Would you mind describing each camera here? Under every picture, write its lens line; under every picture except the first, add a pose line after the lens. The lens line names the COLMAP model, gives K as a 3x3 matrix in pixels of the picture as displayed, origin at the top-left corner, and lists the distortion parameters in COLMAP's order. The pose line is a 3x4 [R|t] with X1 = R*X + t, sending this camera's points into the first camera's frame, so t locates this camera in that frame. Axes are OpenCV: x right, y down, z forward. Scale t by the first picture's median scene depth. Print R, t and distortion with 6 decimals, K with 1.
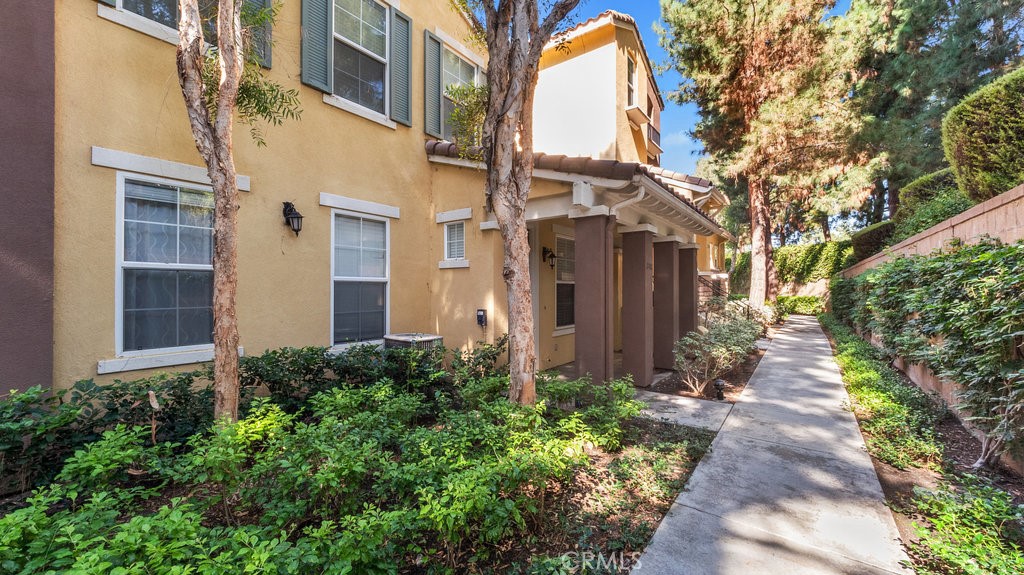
lens RADIAL K [[404.6, 0, 512.9], [0, 404.6, 290.3], [0, 0, 1]] dist [-0.005039, 0.000041]
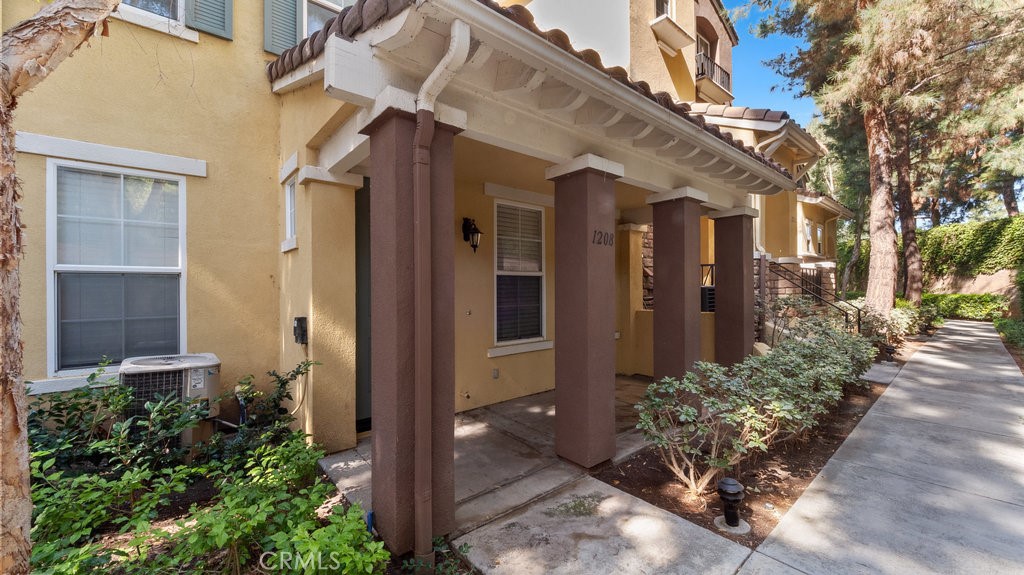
lens RADIAL K [[404.6, 0, 510.0], [0, 404.6, 288.0], [0, 0, 1]] dist [-0.005039, 0.000041]
pose [[0.973314, -0.003449, -0.229451, 0.188295], [0.003438, 0.999994, -0.000448, 0.003083], [0.229451, -0.000353, 0.973320, 0.252794]]
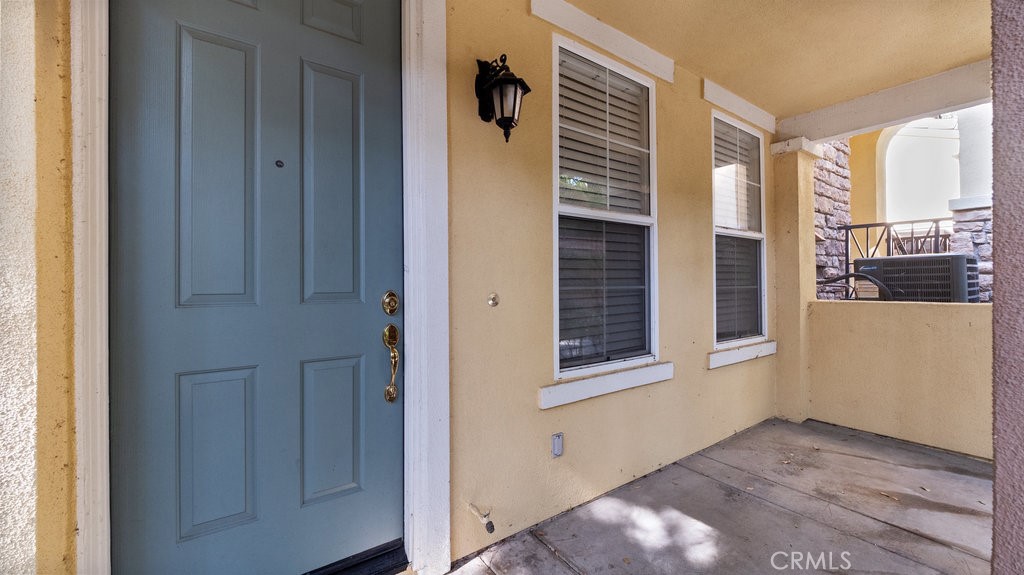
lens RADIAL K [[404.6, 0, 511.6], [0, 404.6, 283.8], [0, 0, 1]] dist [-0.005039, 0.000041]
pose [[0.950212, -0.004922, -0.311567, 0.110545], [0.005485, 0.999985, 0.000932, 0.020865], [0.311557, -0.002595, 0.950224, 0.492937]]
